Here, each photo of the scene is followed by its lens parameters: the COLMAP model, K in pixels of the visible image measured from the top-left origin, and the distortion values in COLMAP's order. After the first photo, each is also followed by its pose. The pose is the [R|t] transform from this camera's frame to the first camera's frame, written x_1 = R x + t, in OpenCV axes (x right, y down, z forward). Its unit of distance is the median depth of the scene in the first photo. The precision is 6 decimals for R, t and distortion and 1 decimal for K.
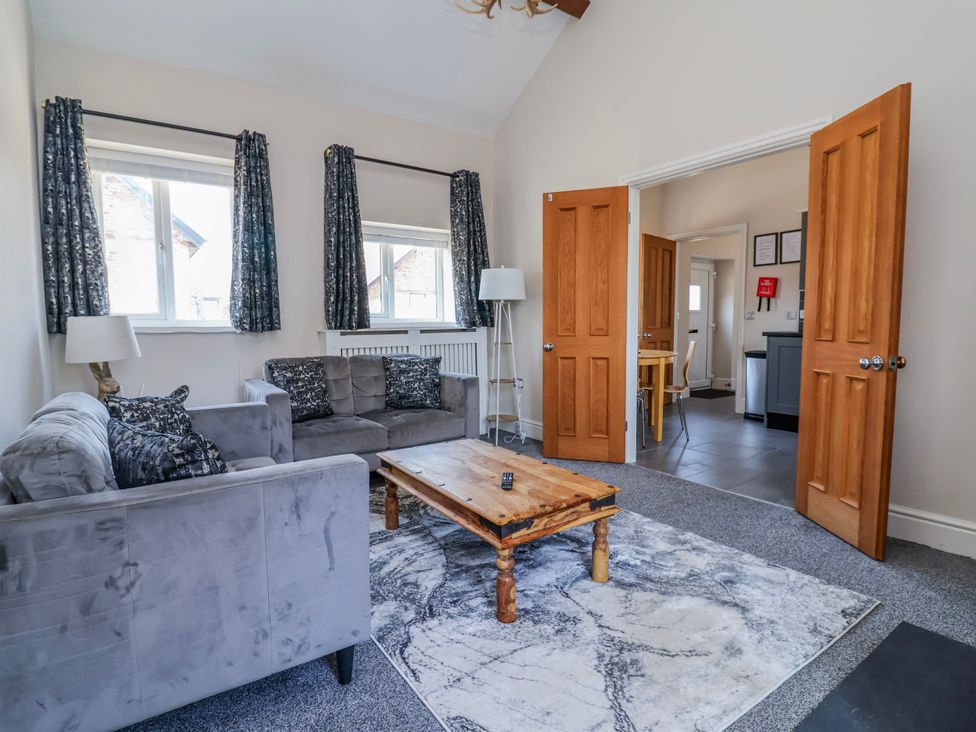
lens RADIAL K [[522.8, 0, 492.0], [0, 522.8, 370.5], [0, 0, 1]] dist [-0.004846, -0.009453]
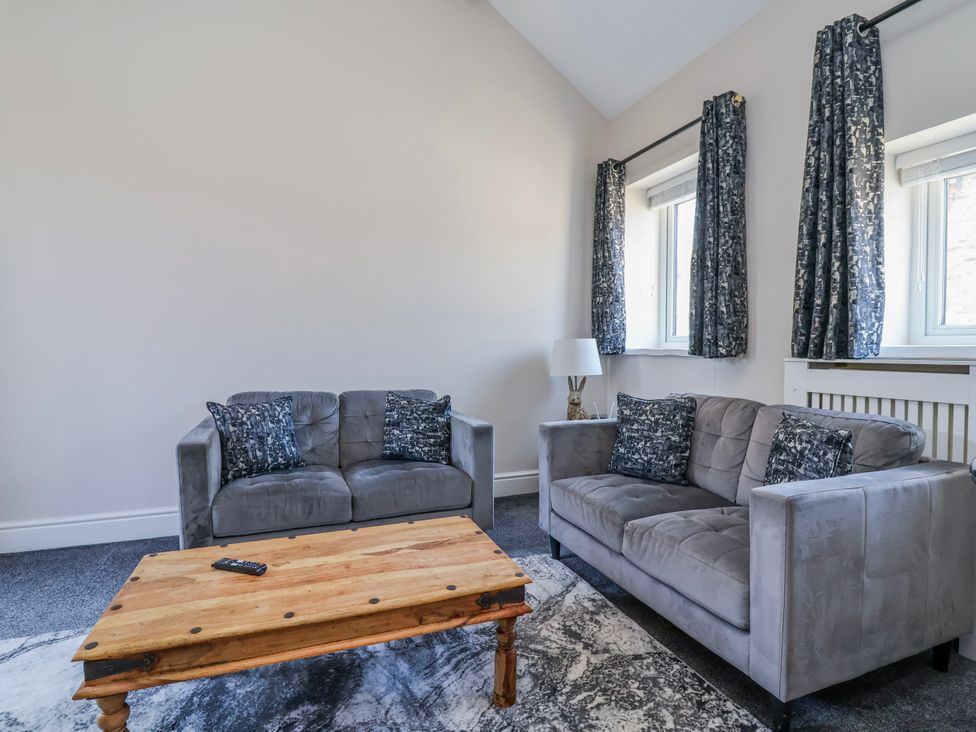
lens RADIAL K [[522.8, 0, 492.6], [0, 522.8, 357.9], [0, 0, 1]] dist [-0.004846, -0.009453]
pose [[-0.242441, 0.030226, -0.969695, 0.403544], [-0.084518, 0.995056, 0.052148, -0.093092], [0.966478, 0.094600, -0.238688, 0.940256]]
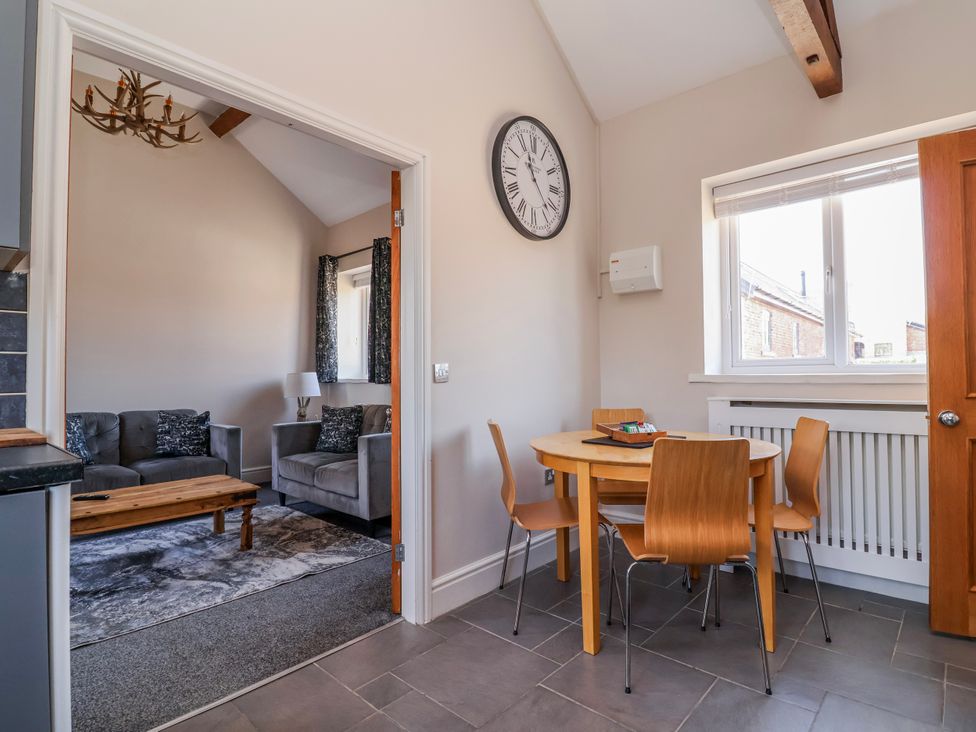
lens RADIAL K [[522.8, 0, 497.6], [0, 522.8, 365.2], [0, 0, 1]] dist [-0.004846, -0.009453]
pose [[0.206734, -0.008996, -0.978356, 0.998650], [-0.082928, 0.996198, -0.026683, -0.118927], [0.974876, 0.086650, 0.205202, 1.093614]]
